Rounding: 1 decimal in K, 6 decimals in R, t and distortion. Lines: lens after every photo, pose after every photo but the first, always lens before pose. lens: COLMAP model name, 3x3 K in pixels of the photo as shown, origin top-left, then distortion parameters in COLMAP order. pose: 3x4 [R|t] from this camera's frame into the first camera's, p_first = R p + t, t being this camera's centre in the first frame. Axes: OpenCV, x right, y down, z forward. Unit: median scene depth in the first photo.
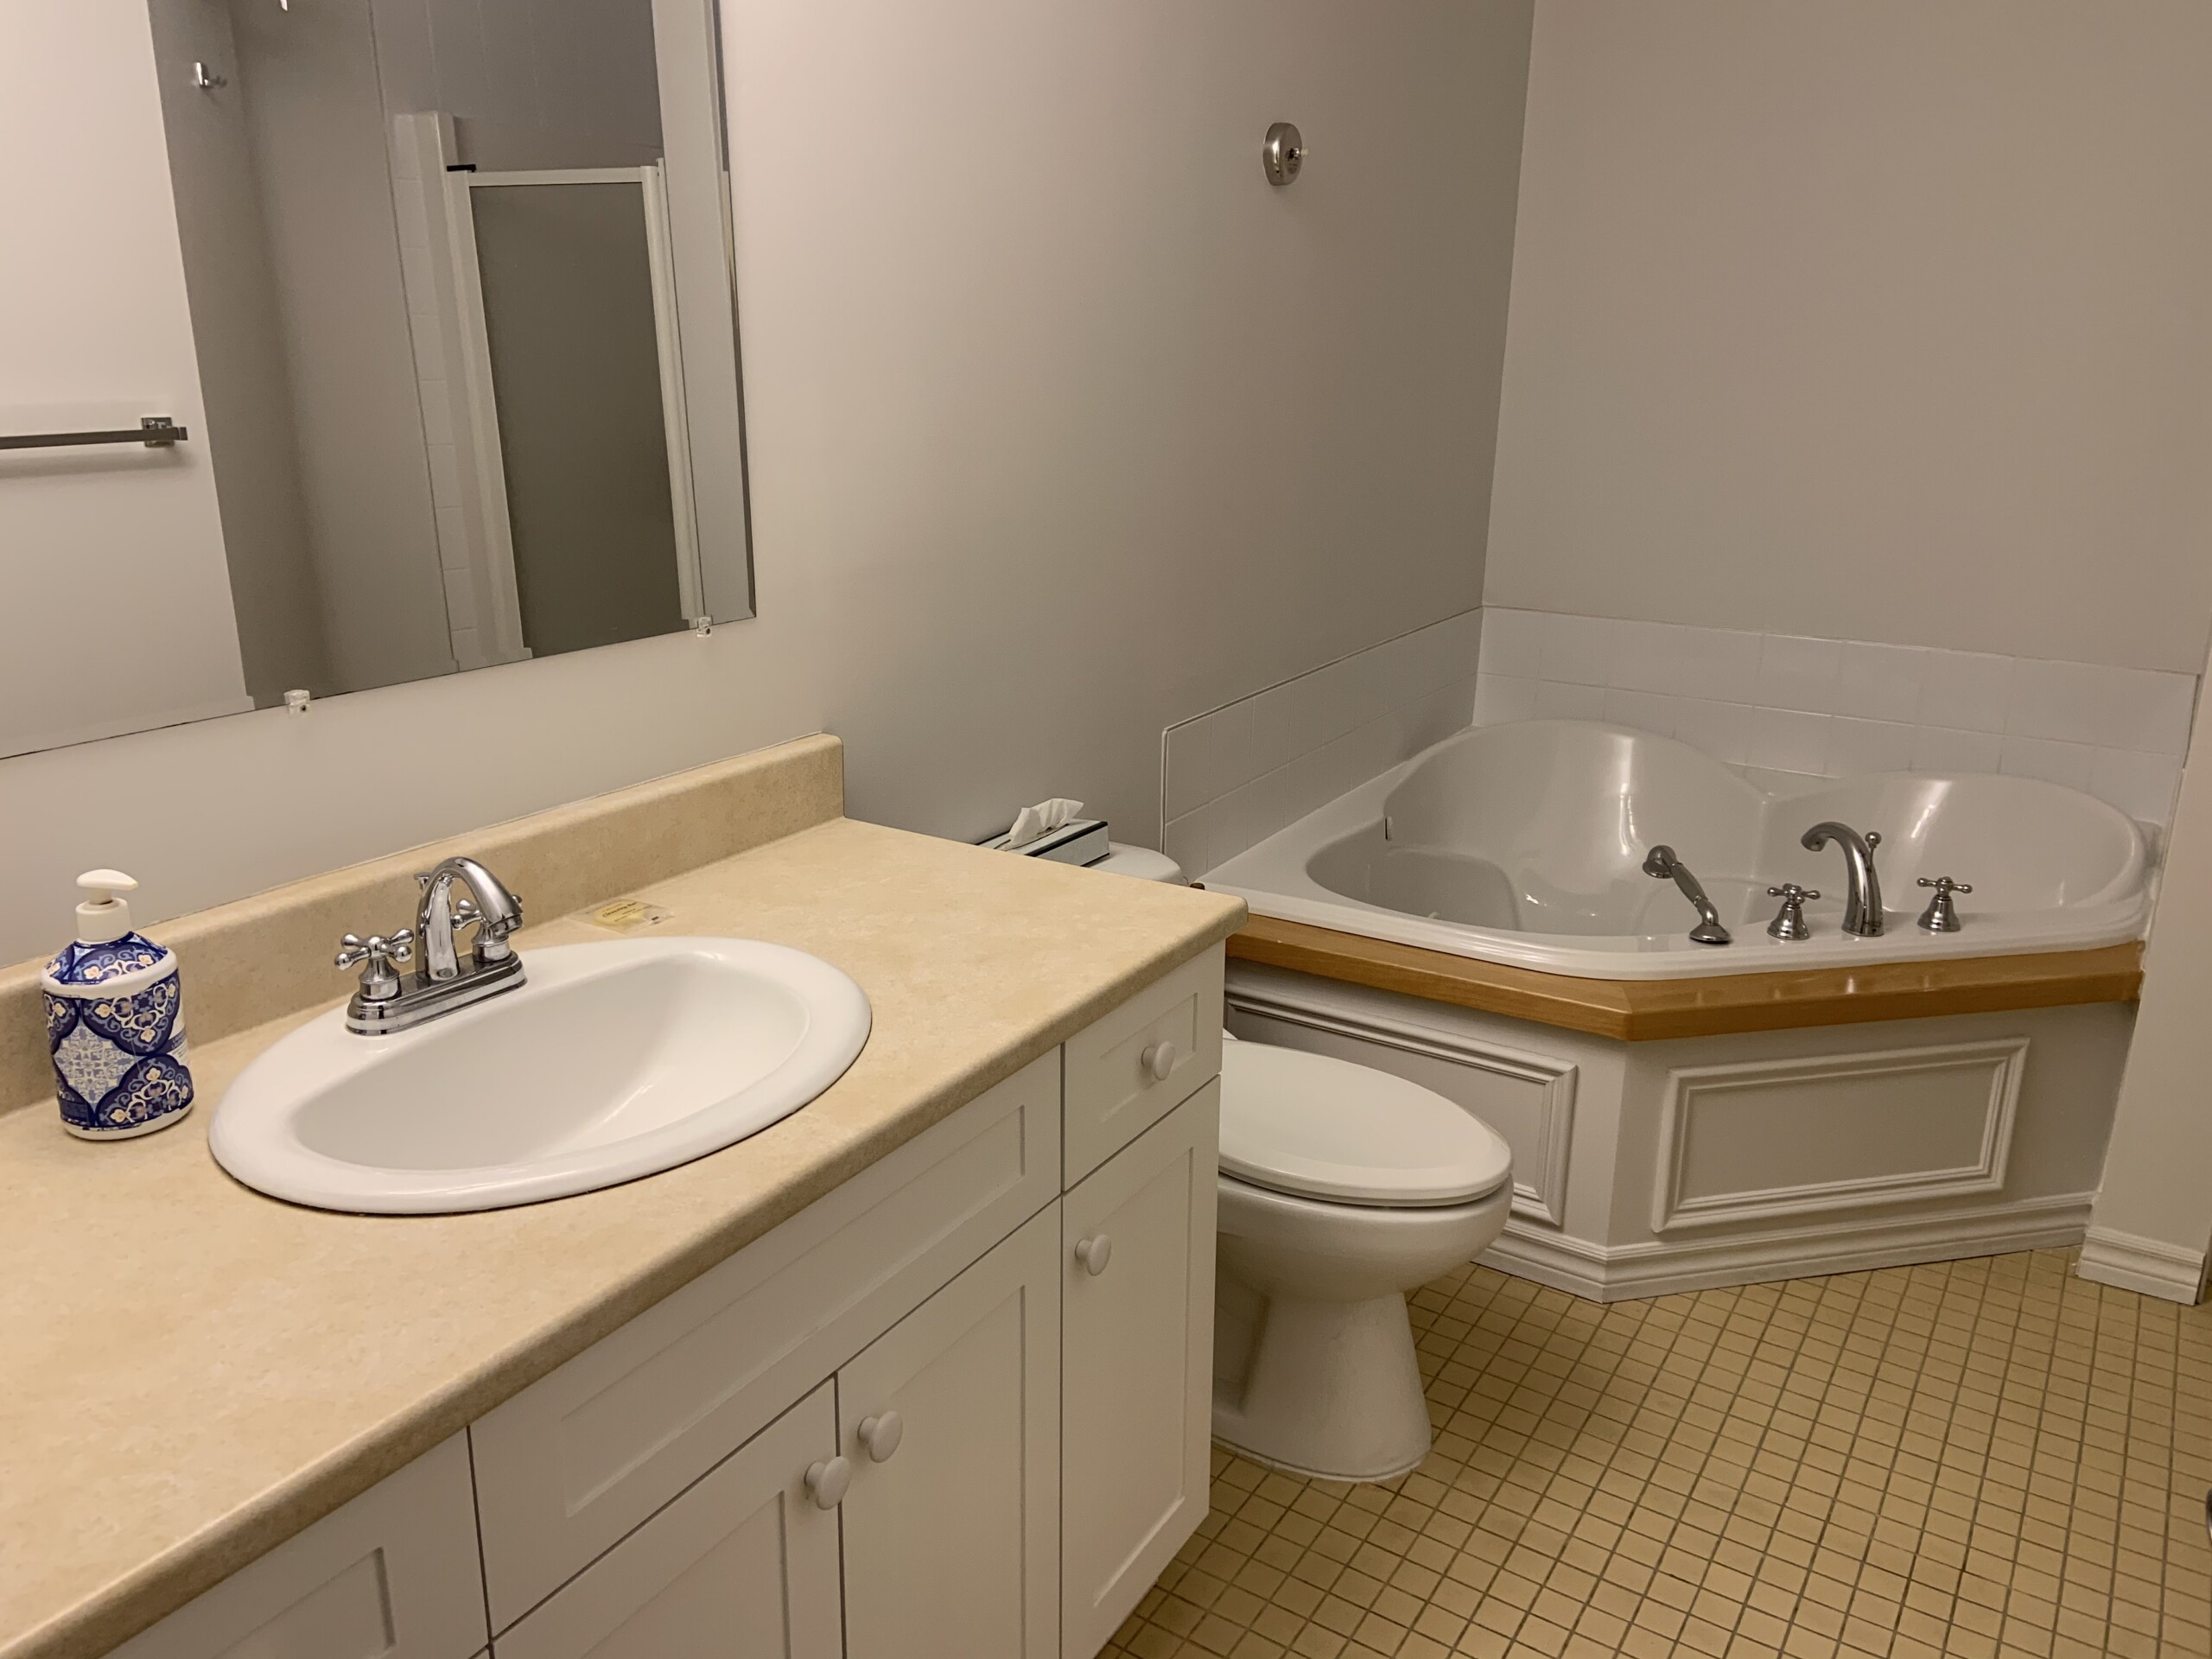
lens RADIAL K [[1663.9, 0, 1106.0], [0, 1663.9, 829.5], [0, 0, 1]] dist [0.119009, -0.144381]
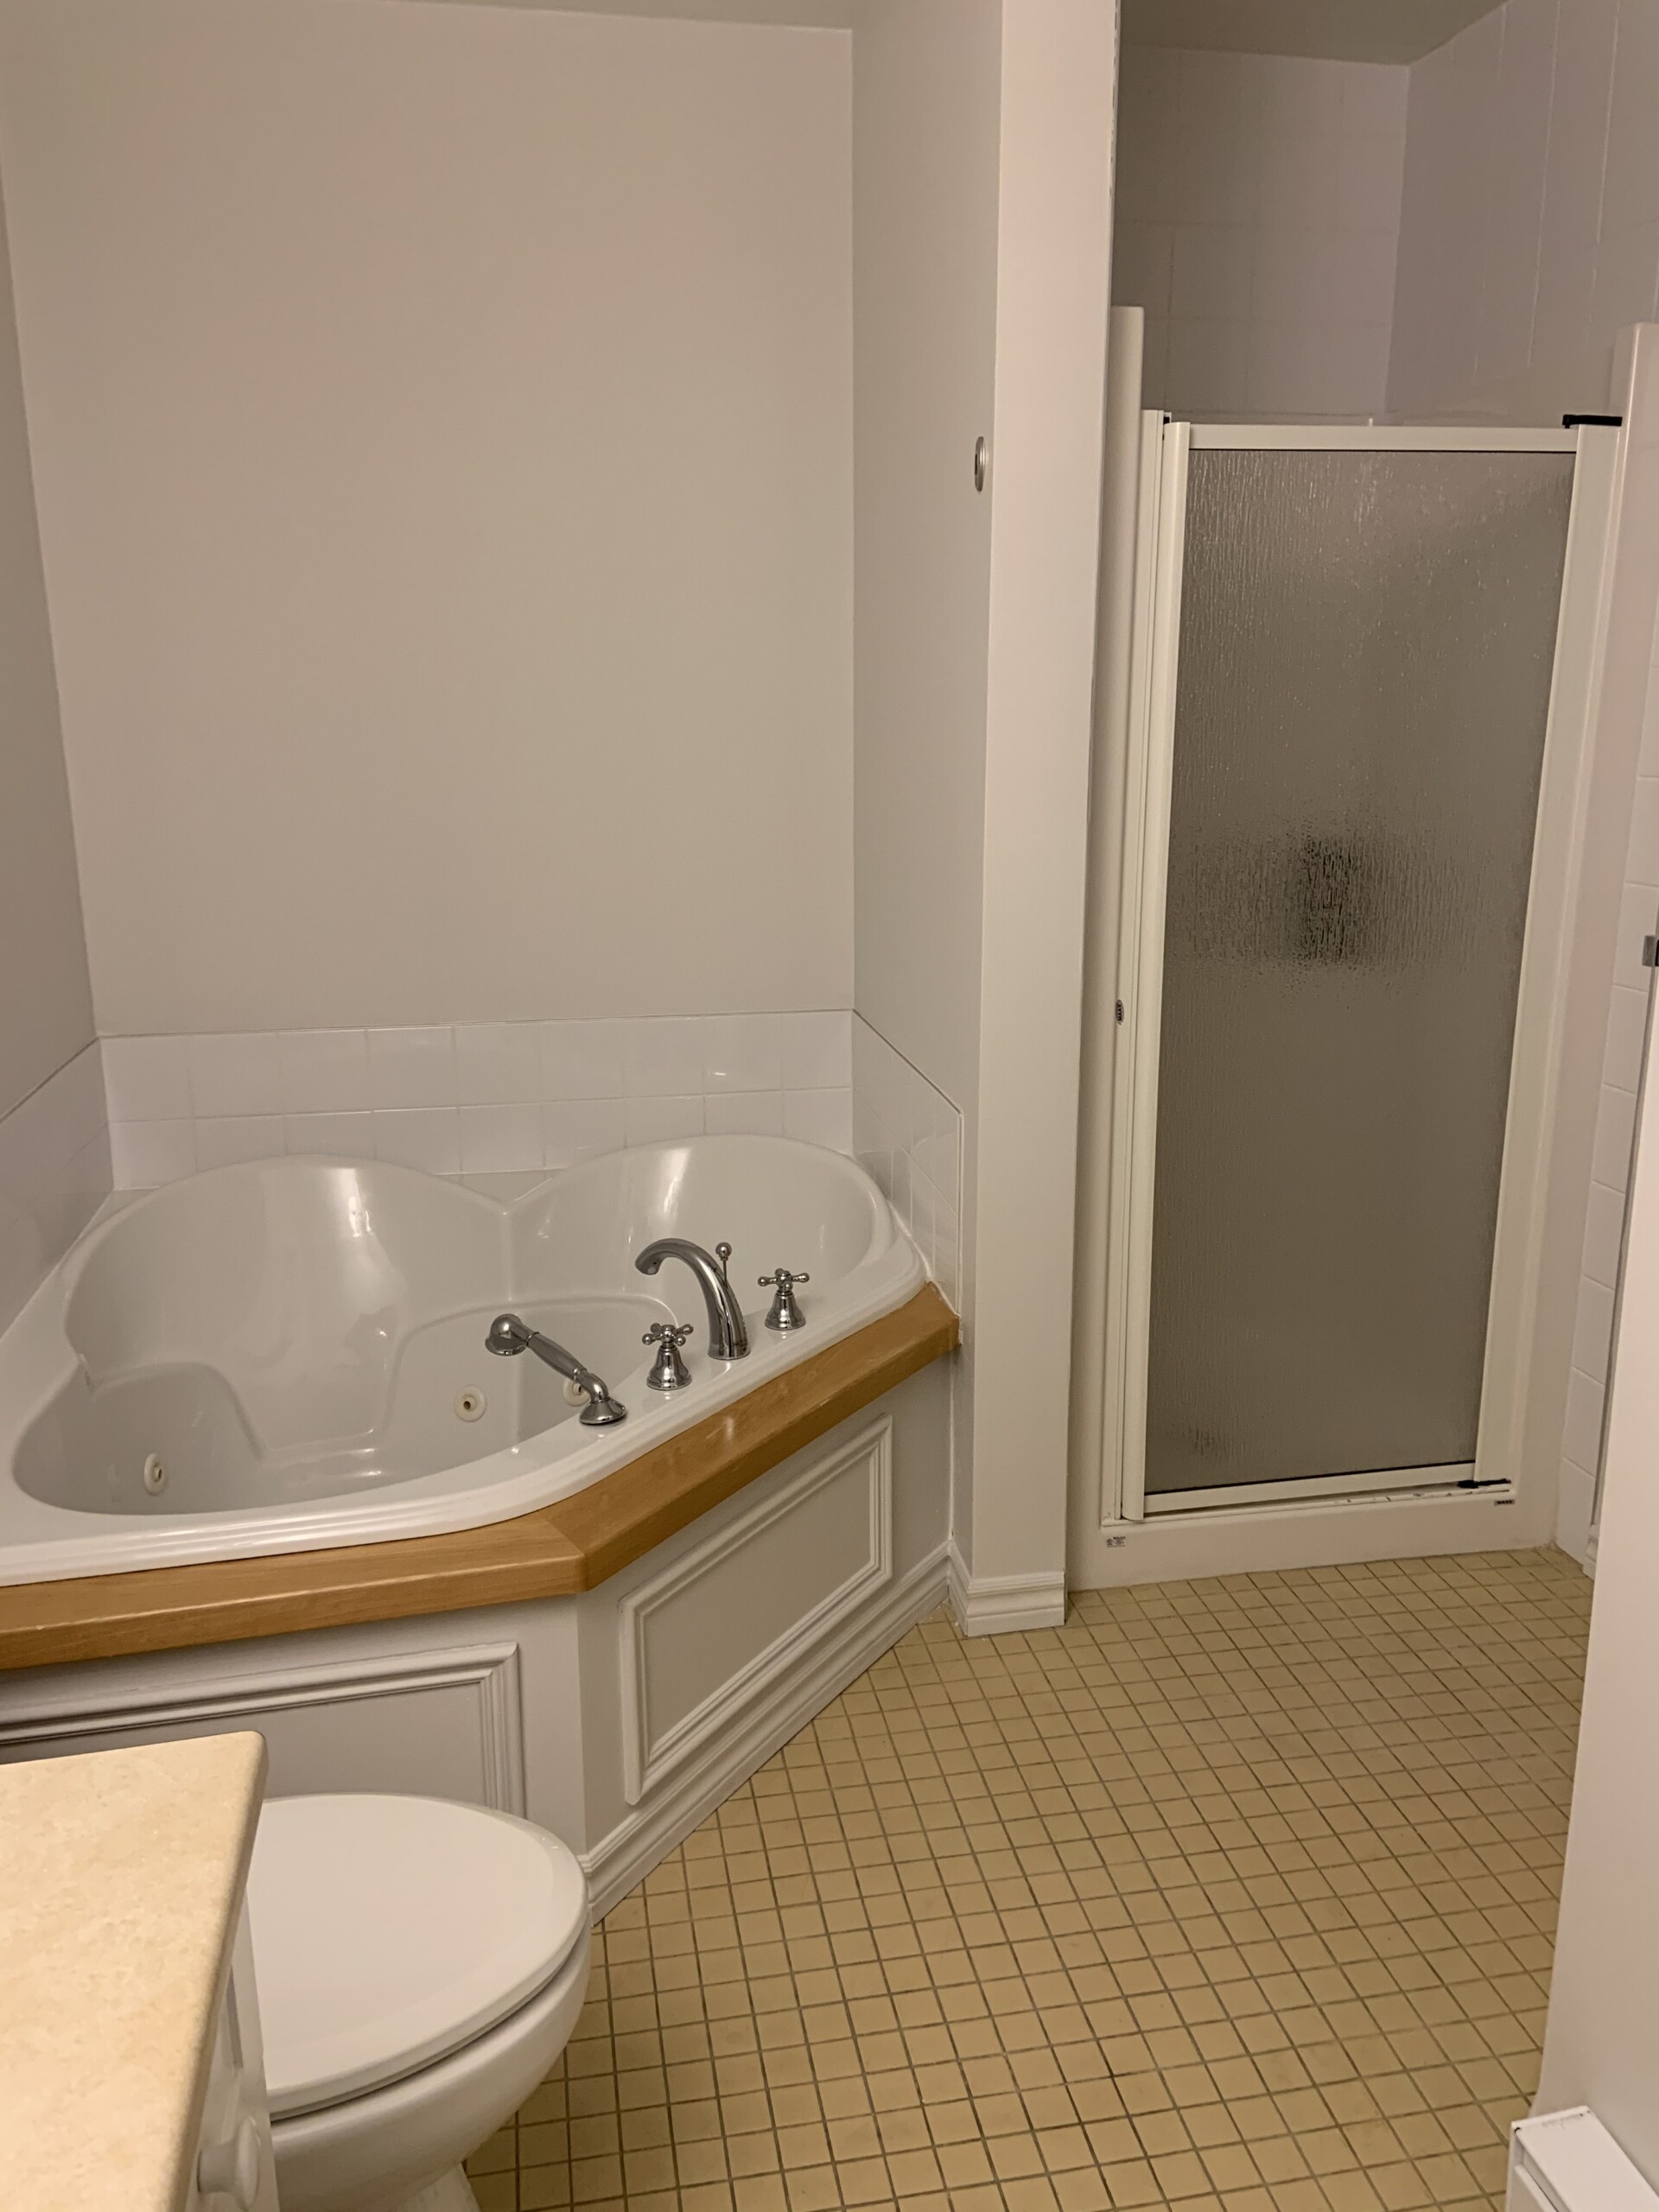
lens RADIAL K [[1663.9, 0, 834.7], [0, 1663.9, 1074.5], [0, 0, 1]] dist [0.119009, -0.144381]
pose [[0.725917, -0.171779, 0.665986, -0.075910], [0.210476, 0.977336, 0.022670, -0.093481], [-0.654786, 0.123718, 0.745620, 0.294076]]
